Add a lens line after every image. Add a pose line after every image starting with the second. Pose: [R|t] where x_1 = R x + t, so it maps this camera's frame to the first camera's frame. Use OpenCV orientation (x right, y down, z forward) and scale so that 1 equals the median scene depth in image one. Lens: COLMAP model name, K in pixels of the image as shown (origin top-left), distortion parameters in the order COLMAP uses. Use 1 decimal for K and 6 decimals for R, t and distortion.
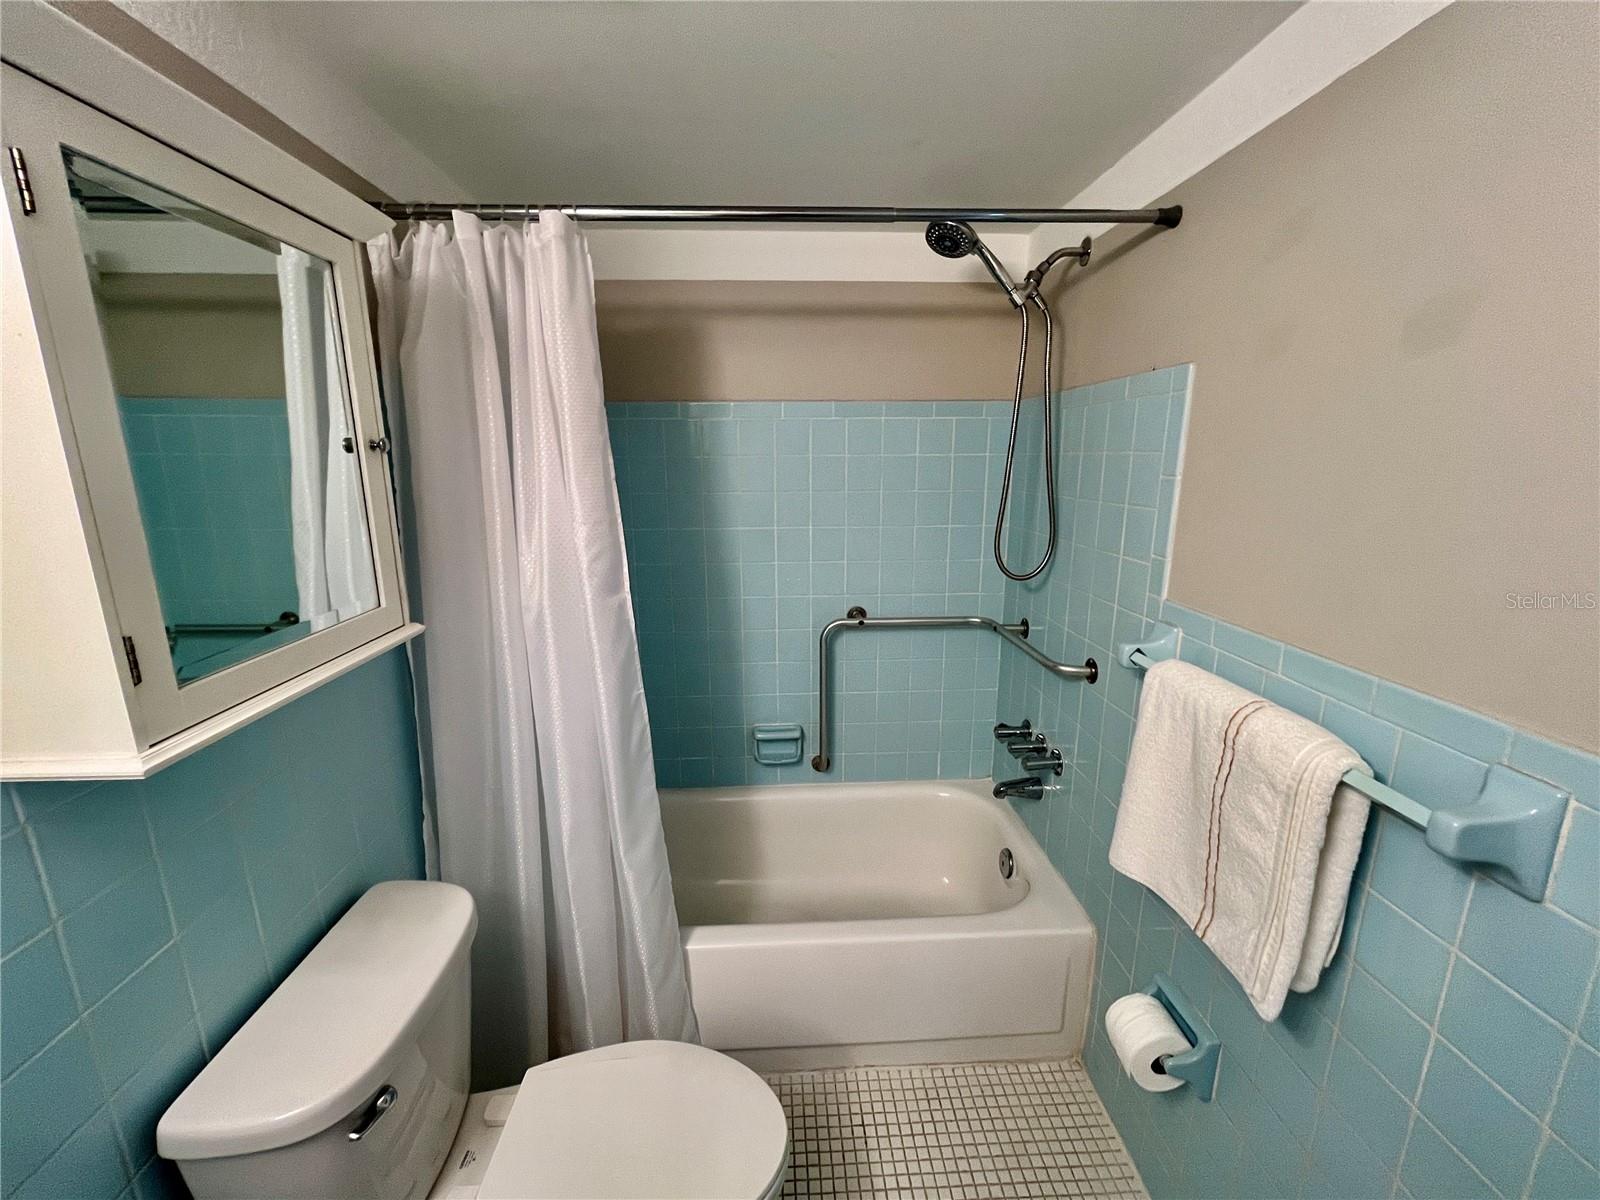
lens RADIAL K [[647.9, 0, 796.9], [0, 647.9, 597.5], [0, 0, 1]] dist [-0.003601, 0.000218]
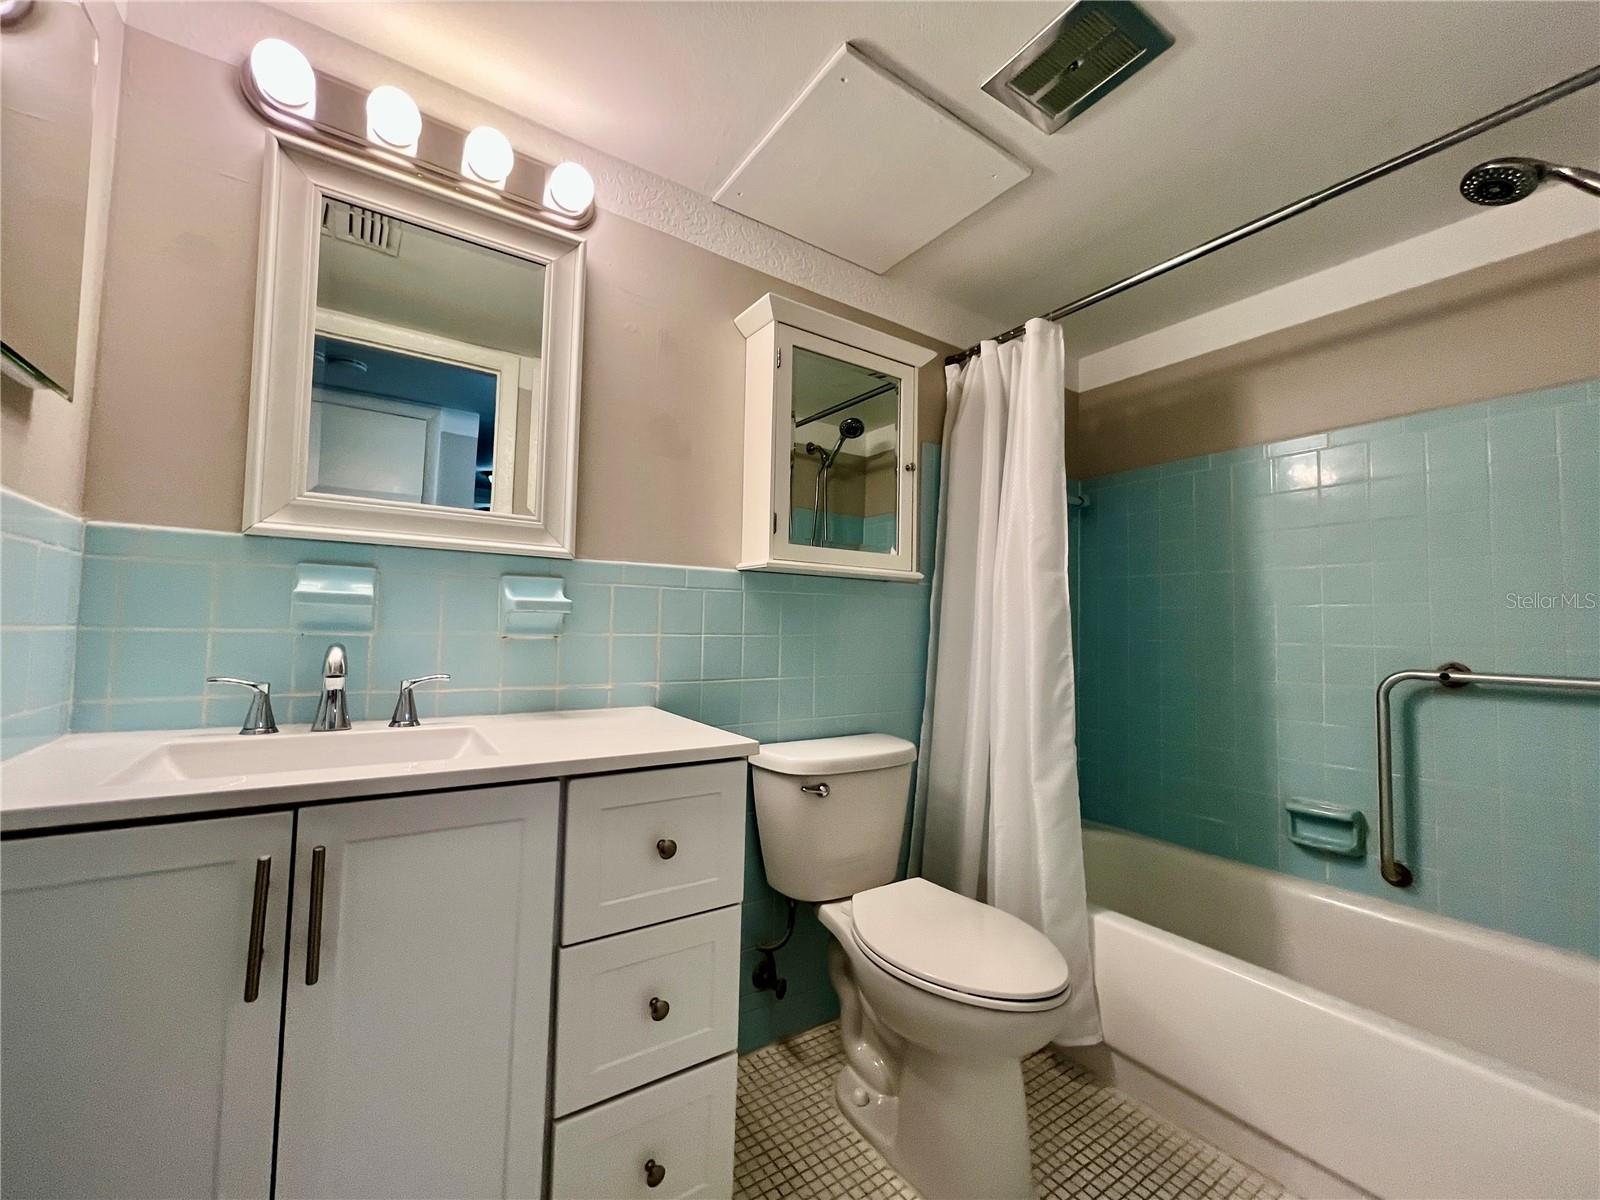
lens RADIAL K [[647.9, 0, 796.9], [0, 647.9, 597.5], [0, 0, 1]] dist [-0.003601, 0.000218]
pose [[0.522845, -0.022115, -0.852141, 0.580292], [-0.206054, 0.966739, -0.151517, 0.364092], [0.827149, 0.254807, 0.500898, -0.068578]]
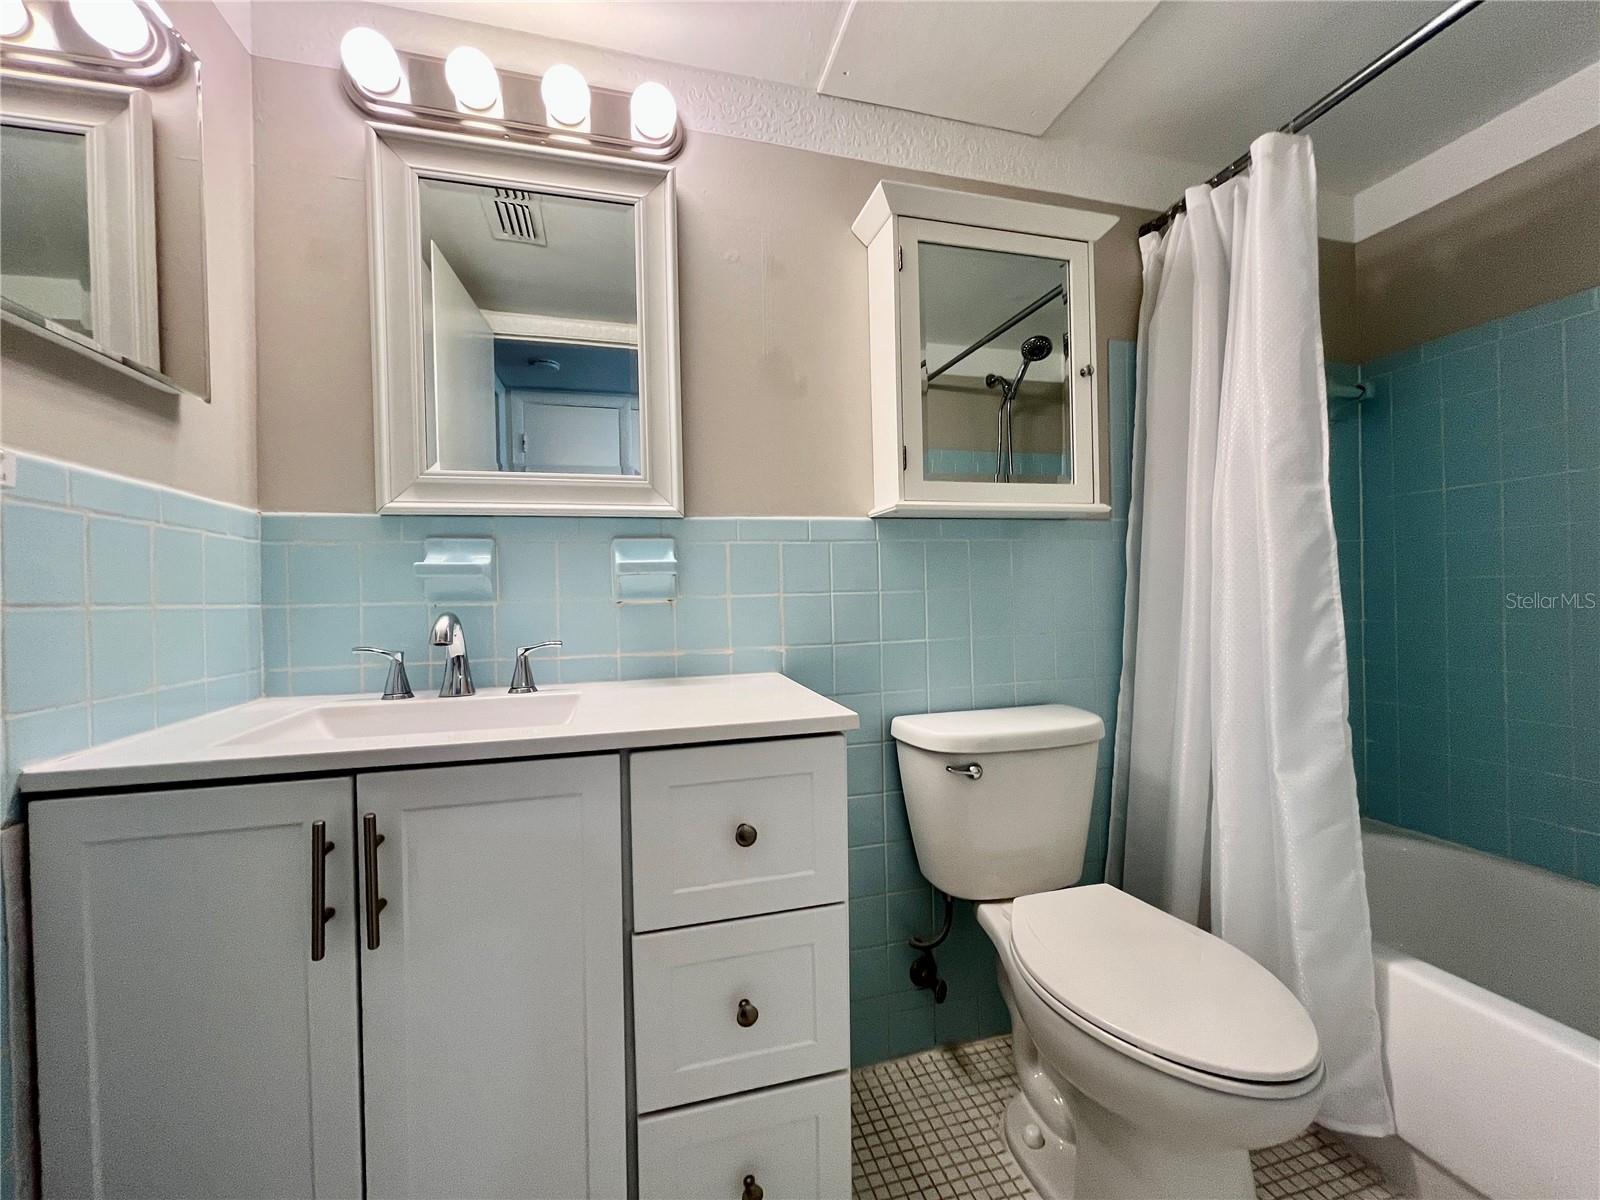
lens RADIAL K [[647.9, 0, 796.9], [0, 647.9, 597.5], [0, 0, 1]] dist [-0.003601, 0.000218]
pose [[0.216623, 0.005635, -0.976239, 0.495574], [-0.187879, 0.981531, -0.036024, 0.341322], [0.958006, 0.191218, 0.213681, 0.132548]]
